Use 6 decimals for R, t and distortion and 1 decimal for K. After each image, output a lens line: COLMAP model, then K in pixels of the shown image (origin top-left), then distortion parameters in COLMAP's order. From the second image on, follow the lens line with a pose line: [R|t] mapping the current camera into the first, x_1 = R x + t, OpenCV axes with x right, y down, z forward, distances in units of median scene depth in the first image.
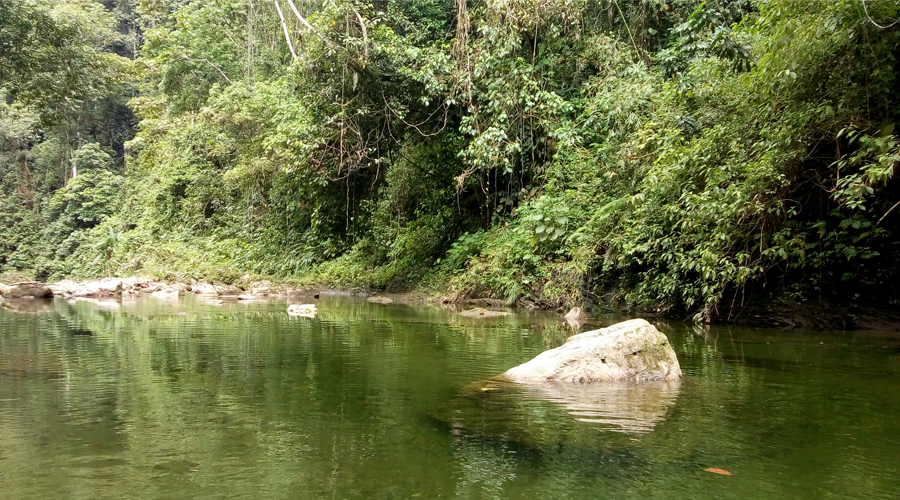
lens RADIAL K [[824.3, 0, 444.6], [0, 824.3, 247.8], [0, 0, 1]] dist [0.015967, 0.000000]
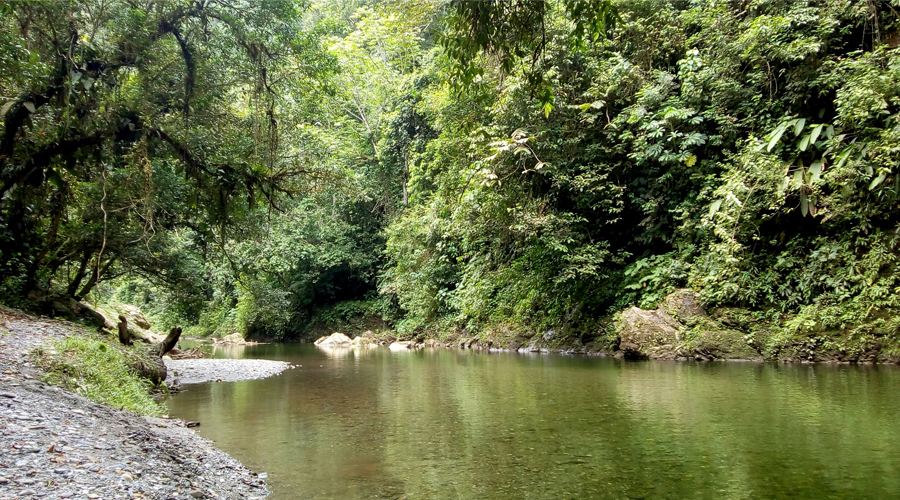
lens RADIAL K [[824.3, 0, 445.6], [0, 824.3, 242.6], [0, 0, 1]] dist [0.015967, 0.000000]
pose [[0.998735, -0.021329, 0.045546, 0.213495], [0.024269, 0.997590, -0.065005, -0.022627], [-0.044050, 0.066028, 0.996845, -0.634141]]
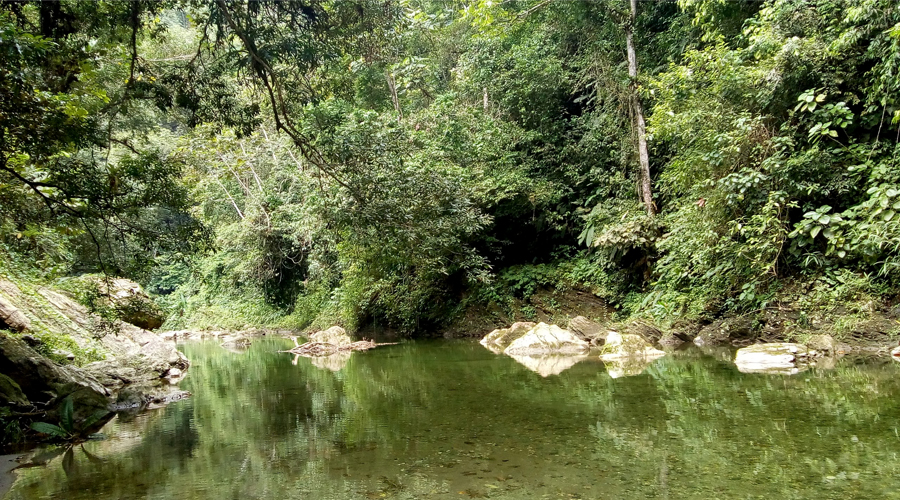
lens RADIAL K [[824.3, 0, 442.4], [0, 824.3, 255.6], [0, 0, 1]] dist [0.015967, 0.000000]
pose [[0.993862, -0.062438, -0.091322, 0.159718], [0.059531, 0.997640, -0.034220, -0.013958], [0.093243, 0.028573, 0.995233, -0.339623]]
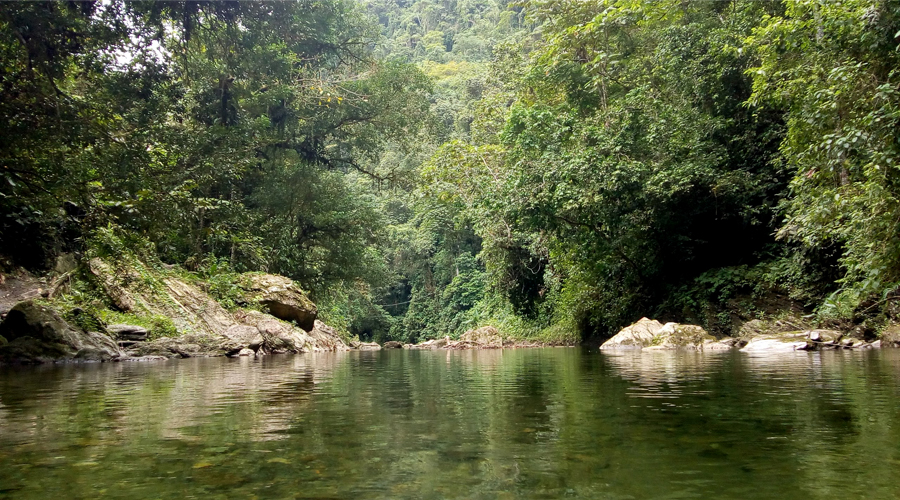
lens RADIAL K [[824.3, 0, 436.7], [0, 824.3, 239.3], [0, 0, 1]] dist [0.015967, 0.000000]
pose [[0.877122, -0.091034, -0.471561, 0.223945], [0.048010, 0.993573, -0.102508, -0.001461], [0.477862, 0.067272, 0.875855, -0.314530]]
